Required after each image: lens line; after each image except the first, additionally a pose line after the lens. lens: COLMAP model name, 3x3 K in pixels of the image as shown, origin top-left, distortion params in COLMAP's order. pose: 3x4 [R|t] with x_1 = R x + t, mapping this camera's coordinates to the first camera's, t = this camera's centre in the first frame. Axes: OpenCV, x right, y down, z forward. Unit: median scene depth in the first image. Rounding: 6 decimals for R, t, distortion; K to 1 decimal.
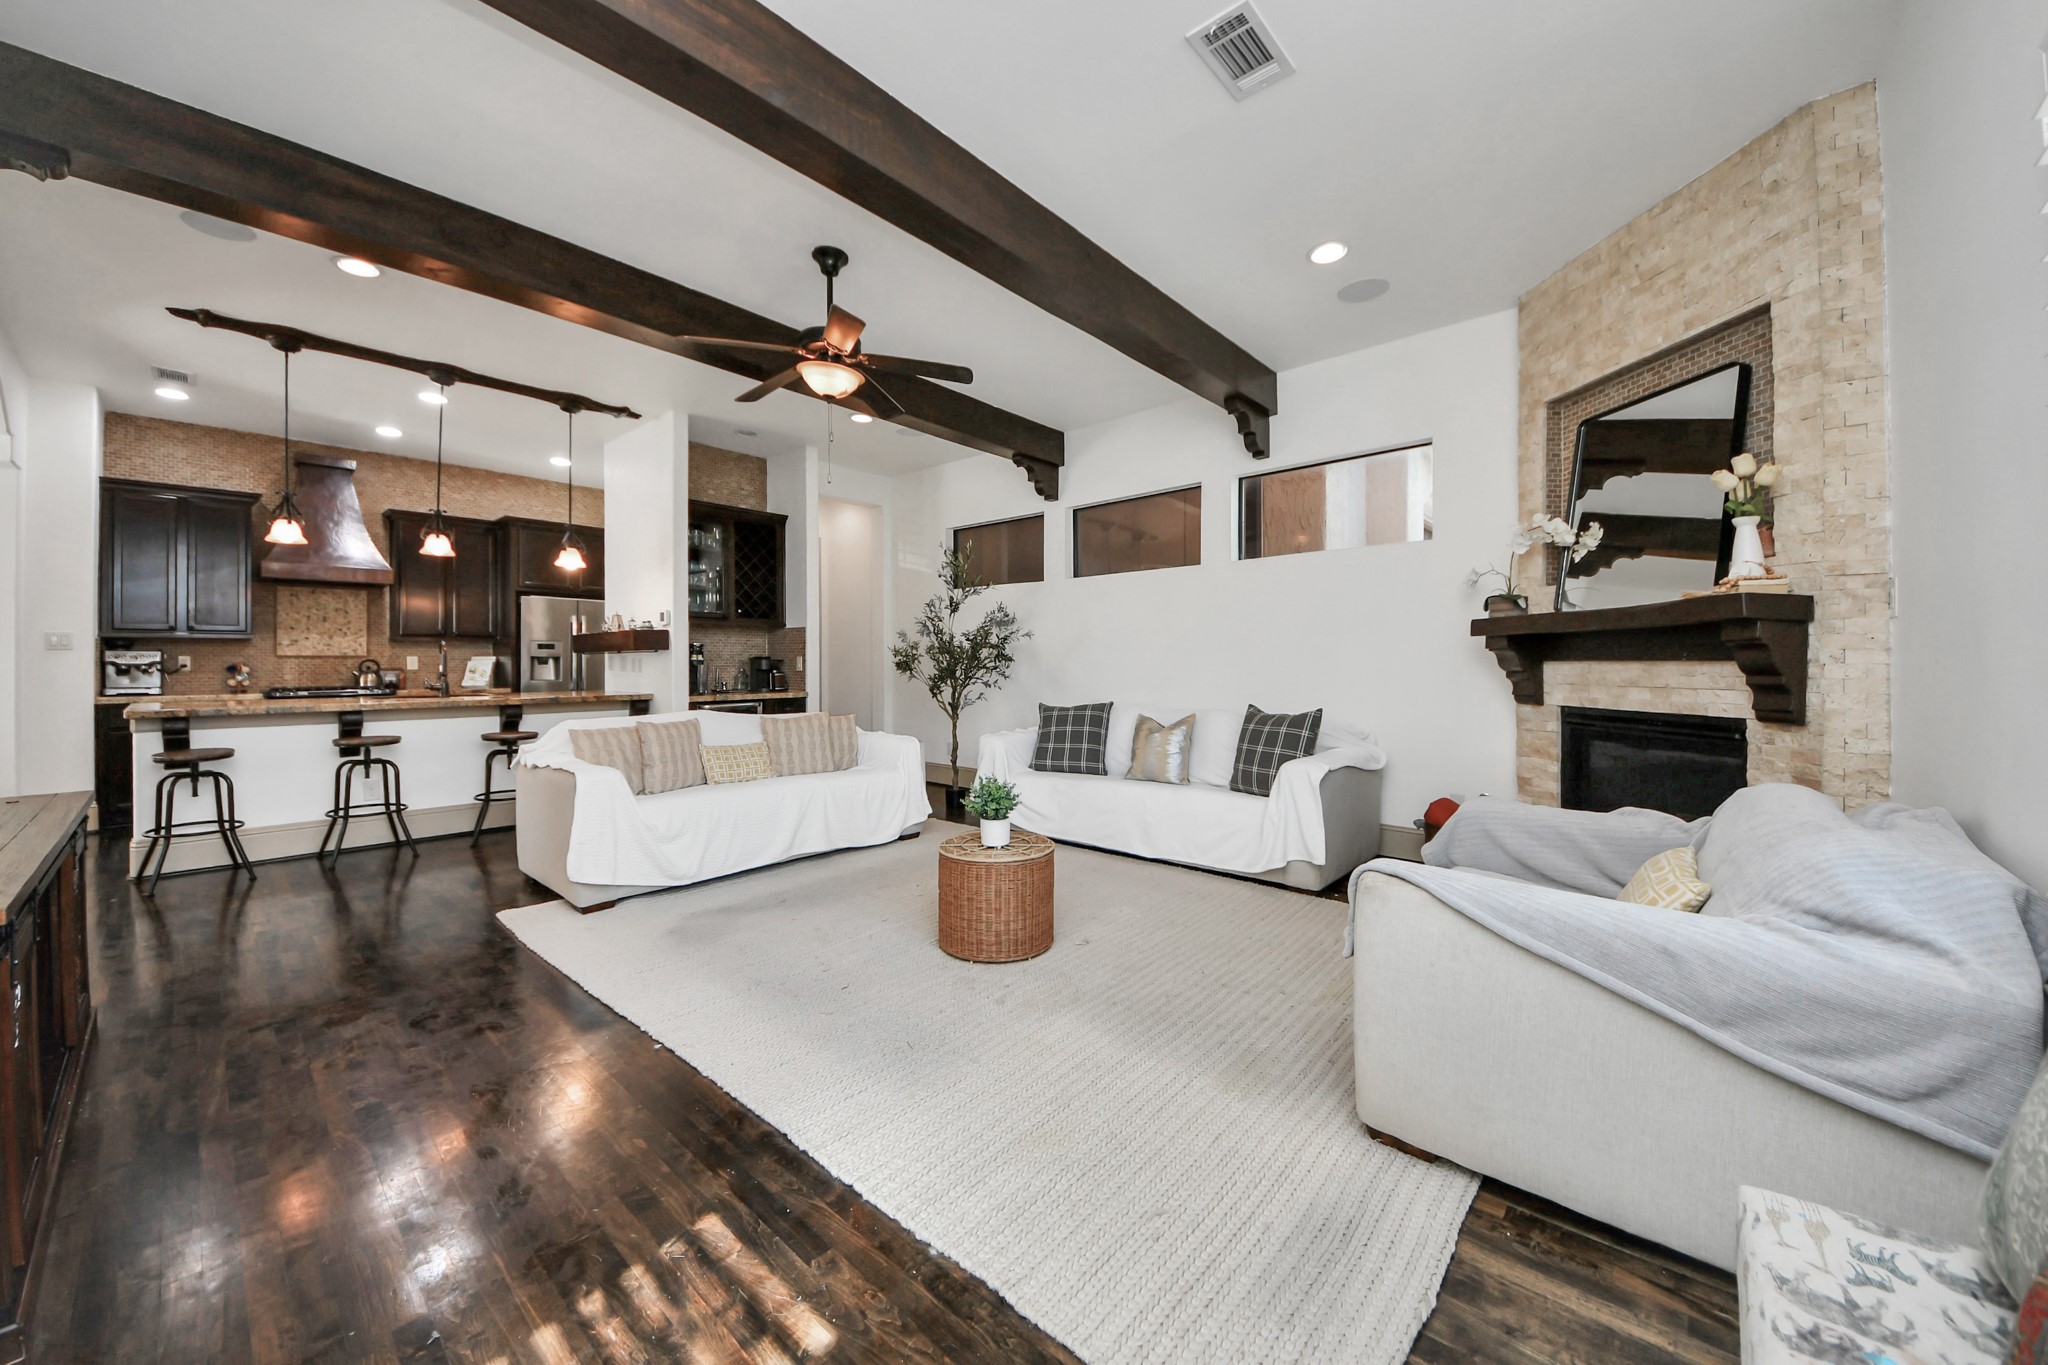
lens RADIAL K [[753.6, 0, 1015.1], [0, 753.6, 680.3], [0, 0, 1]] dist [-0.013126, -0.004286]
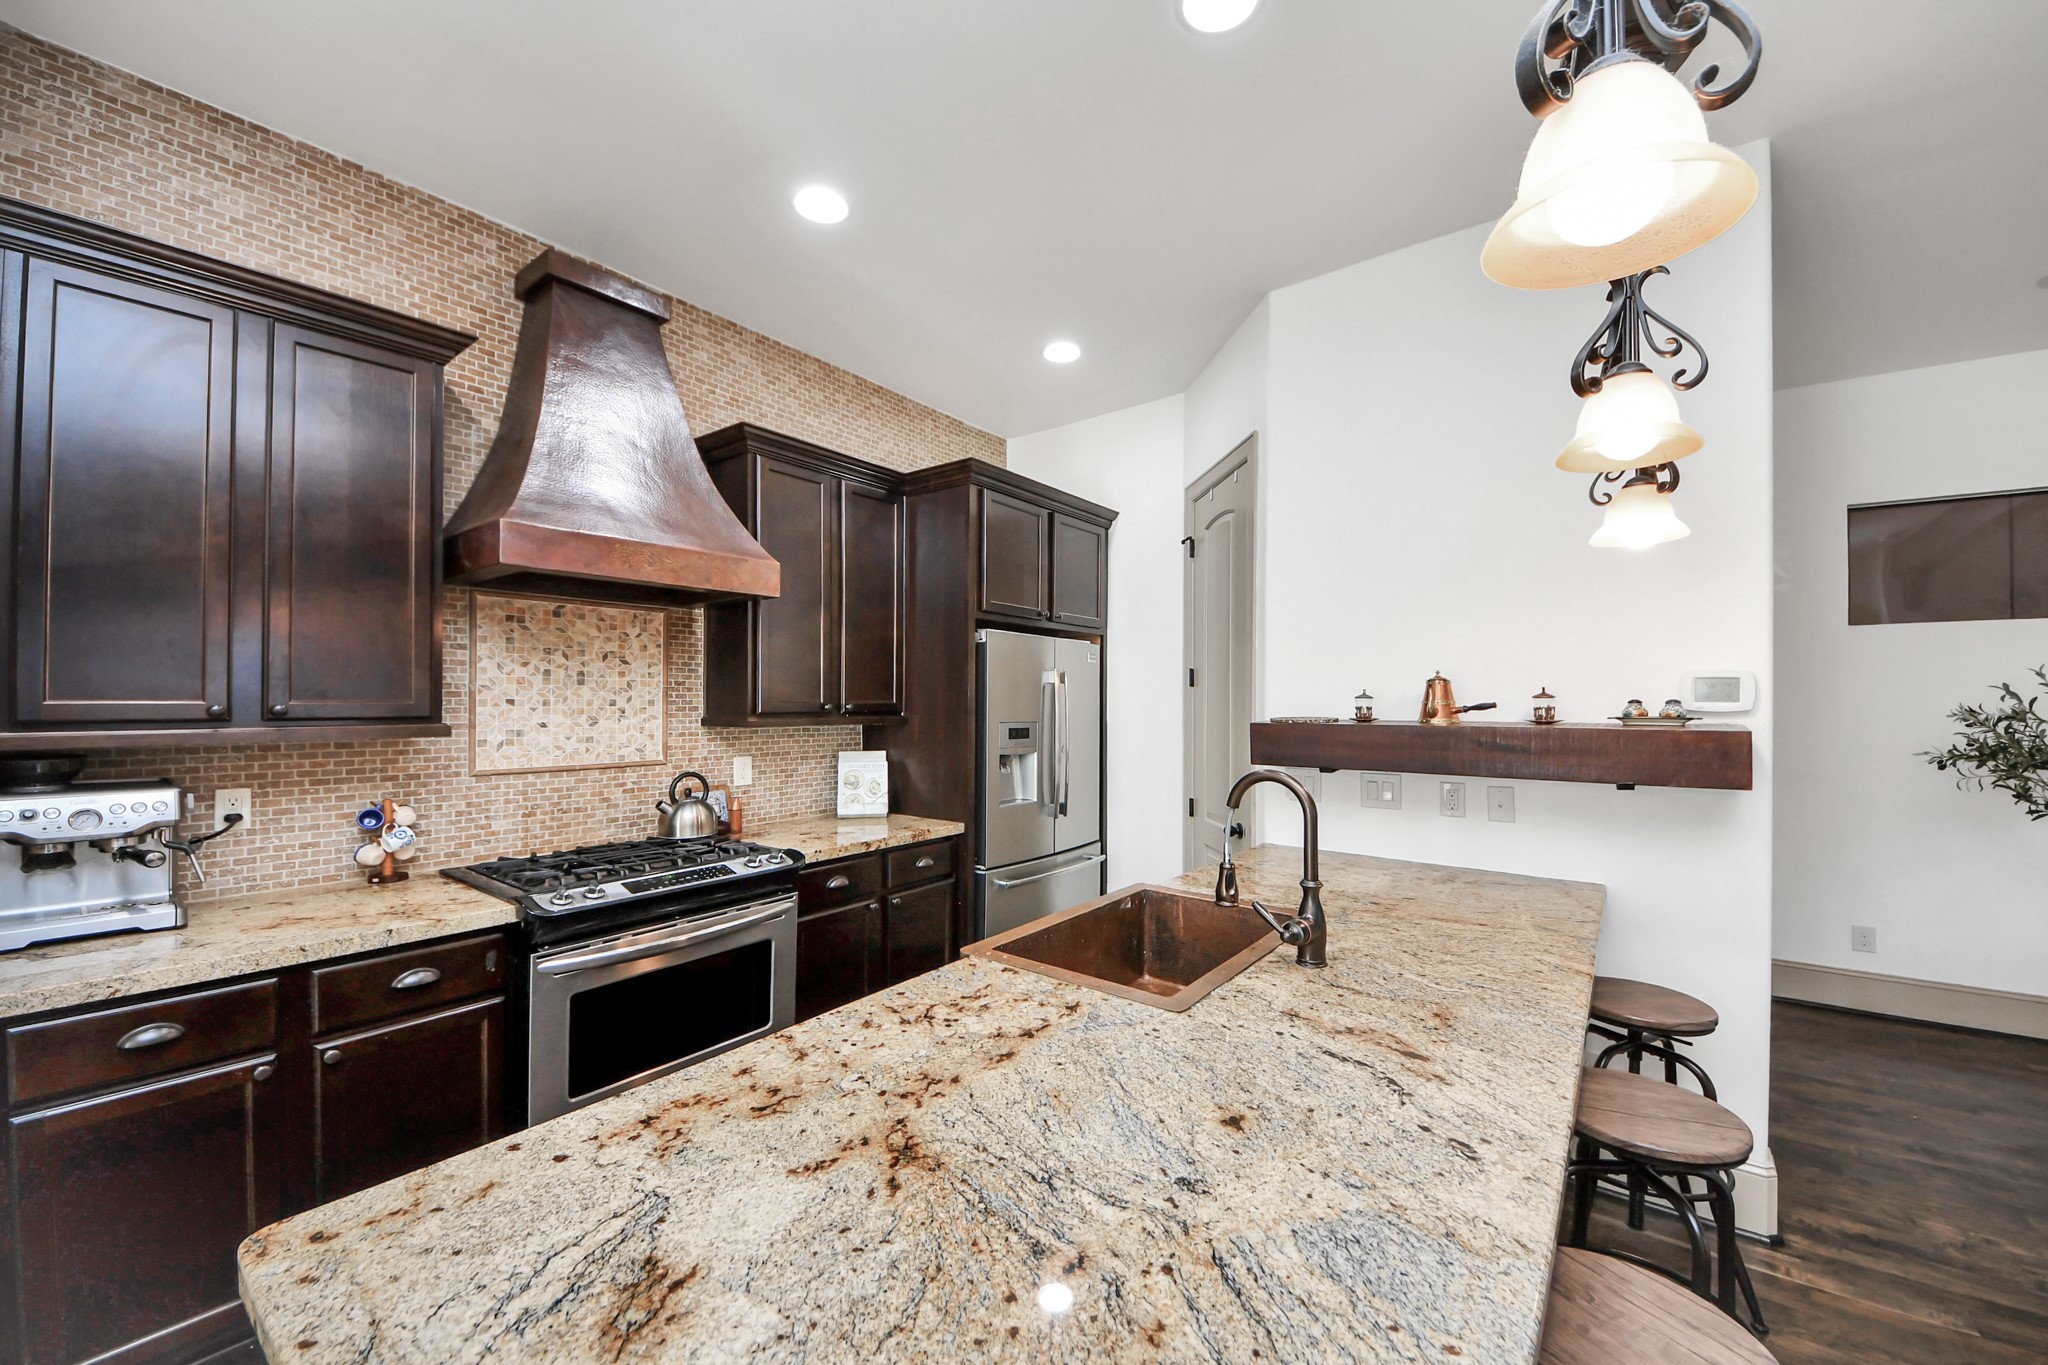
lens RADIAL K [[755.6, 0, 1024.0], [0, 755.6, 682.5], [0, 0, 1]] dist [0.000059, -0.000280]
pose [[0.997248, 0.003296, 0.074058, -0.722652], [-0.000357, 0.999213, -0.039667, -0.064073], [-0.074131, 0.039531, 0.996465, 0.565190]]
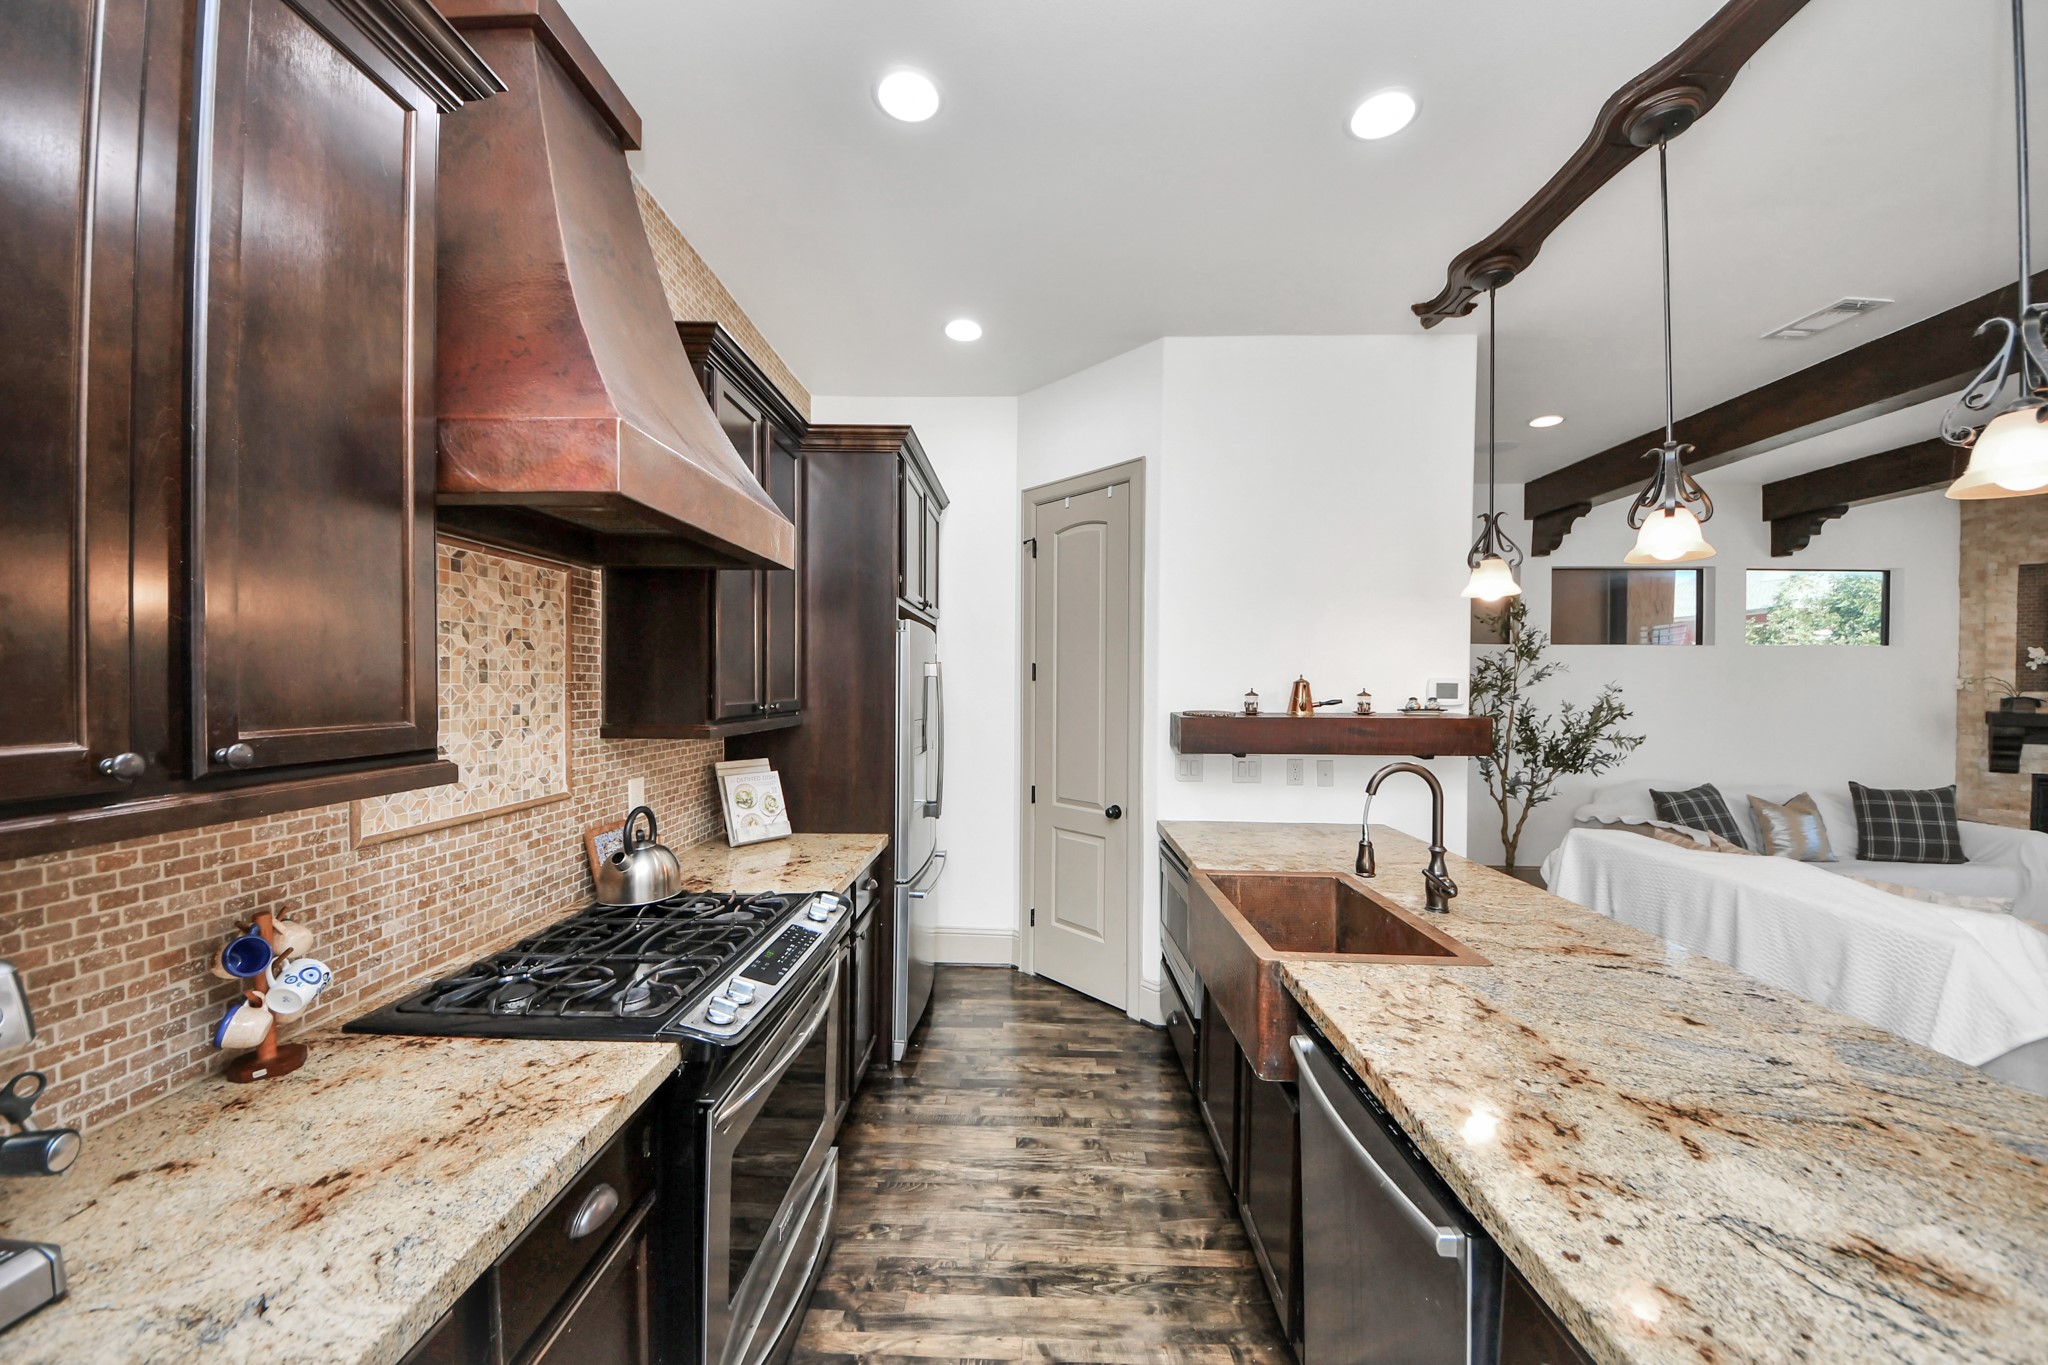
lens RADIAL K [[753.6, 0, 1015.1], [0, 753.6, 680.3], [0, 0, 1]] dist [-0.013126, -0.004286]
pose [[0.764245, 0.007878, 0.644877, -0.966327], [0.003080, 0.999869, -0.015864, -0.075448], [-0.644918, 0.014111, 0.764121, 0.688698]]
